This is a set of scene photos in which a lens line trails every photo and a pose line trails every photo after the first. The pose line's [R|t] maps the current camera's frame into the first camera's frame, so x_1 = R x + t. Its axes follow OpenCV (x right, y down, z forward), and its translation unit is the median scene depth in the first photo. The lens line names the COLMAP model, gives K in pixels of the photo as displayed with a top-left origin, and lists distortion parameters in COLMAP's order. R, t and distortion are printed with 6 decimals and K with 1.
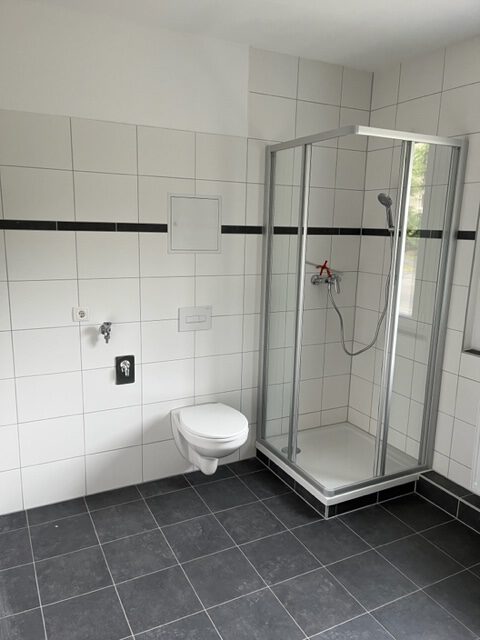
lens RADIAL K [[485.4, 0, 238.8], [0, 485.4, 320.2], [0, 0, 1]] dist [0.021903, -0.009795]
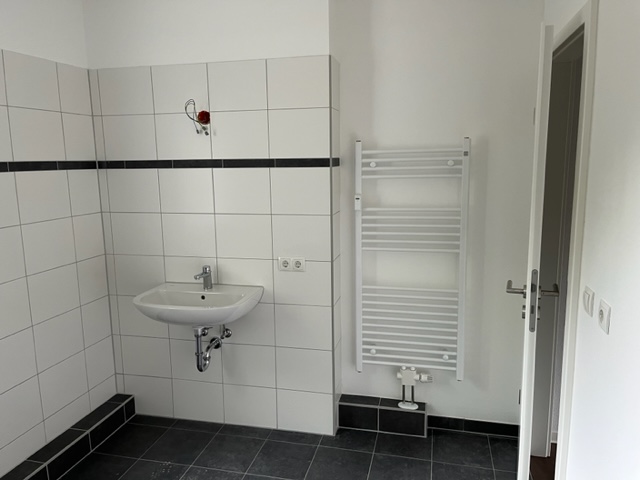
lens RADIAL K [[485.4, 0, 319.7], [0, 485.4, 239.1], [0, 0, 1]] dist [0.021903, -0.009795]
pose [[0.754798, 0.074932, -0.651663, 0.677301], [-0.094846, 0.995481, 0.004610, -0.066184], [0.649064, 0.058328, 0.758495, 0.422962]]
